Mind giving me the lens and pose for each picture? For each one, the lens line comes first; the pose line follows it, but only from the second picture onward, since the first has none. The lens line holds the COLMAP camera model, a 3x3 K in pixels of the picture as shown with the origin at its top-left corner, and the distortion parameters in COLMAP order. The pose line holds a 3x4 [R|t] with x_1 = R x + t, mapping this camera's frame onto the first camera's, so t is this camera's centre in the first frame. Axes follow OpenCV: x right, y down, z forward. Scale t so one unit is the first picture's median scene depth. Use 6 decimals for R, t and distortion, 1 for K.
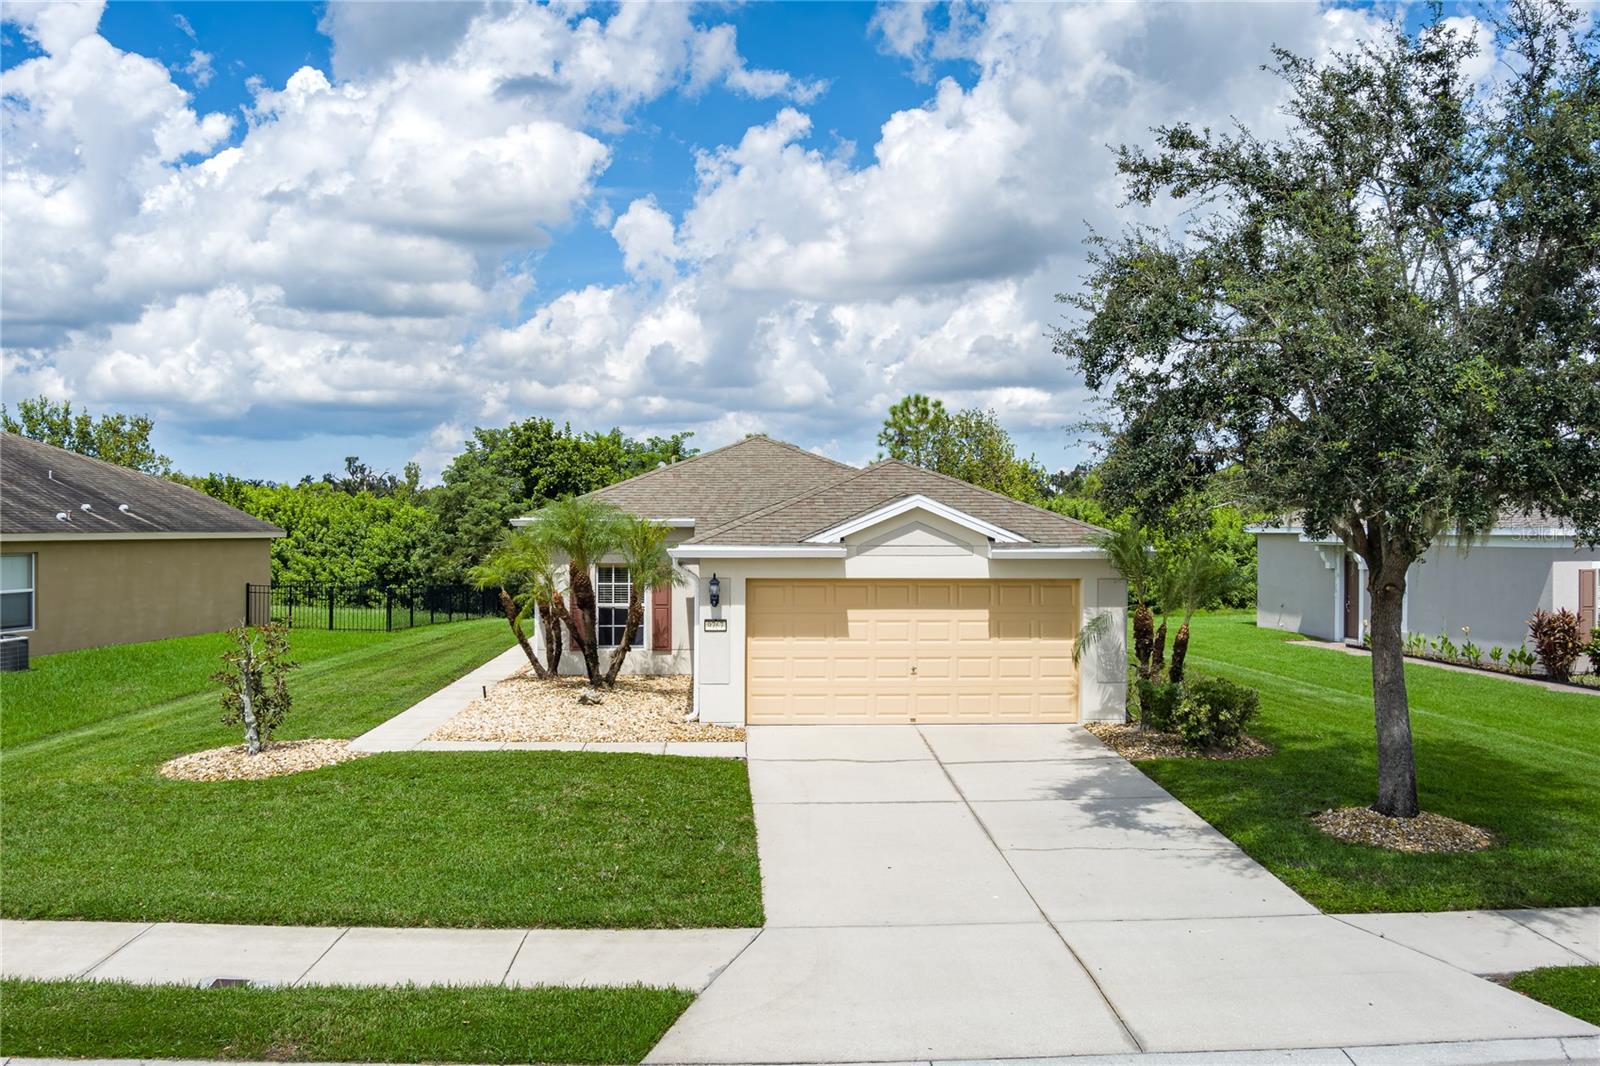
lens RADIAL K [[1426.2, 0, 800.6], [0, 1426.2, 535.2], [0, 0, 1]] dist [-0.068626, -0.009415]
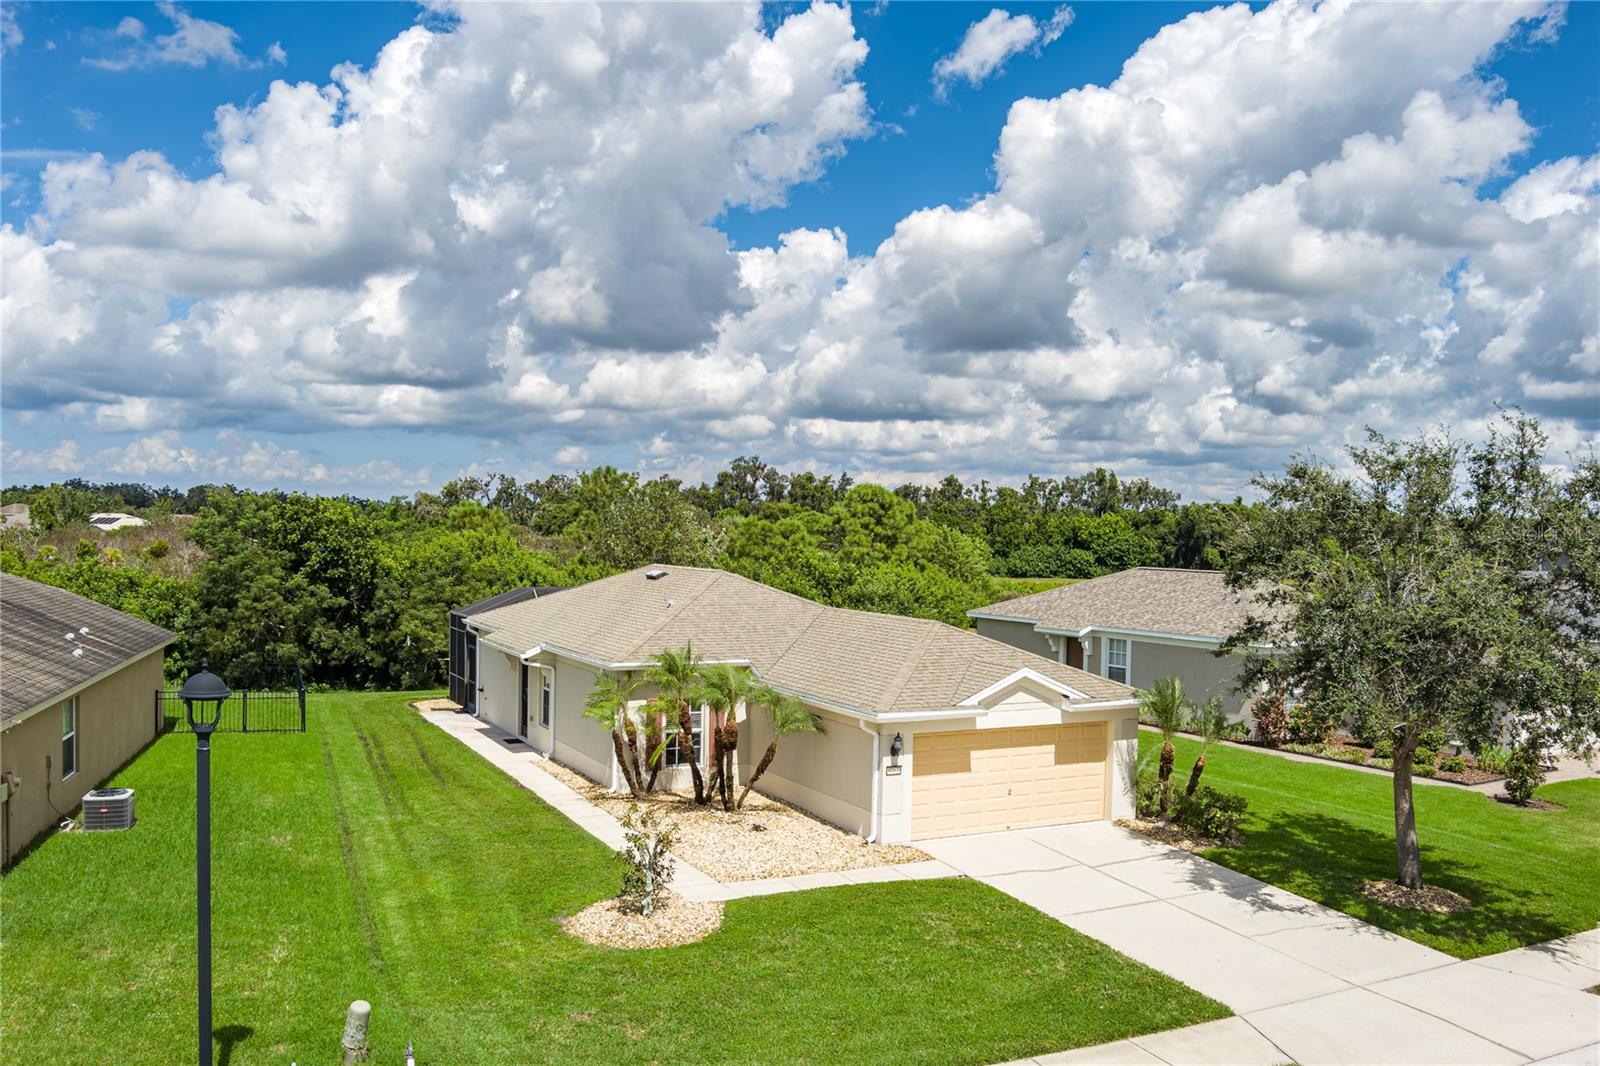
lens RADIAL K [[1352.4, 0, 792.4], [0, 1352.4, 532.8], [0, 0, 1]] dist [-0.076838, 0.027697]
pose [[0.909973, 0.009193, 0.414565, -0.668967], [-0.013719, 0.999874, 0.007942, -0.167048], [-0.414440, -0.012915, 0.909985, -0.101722]]
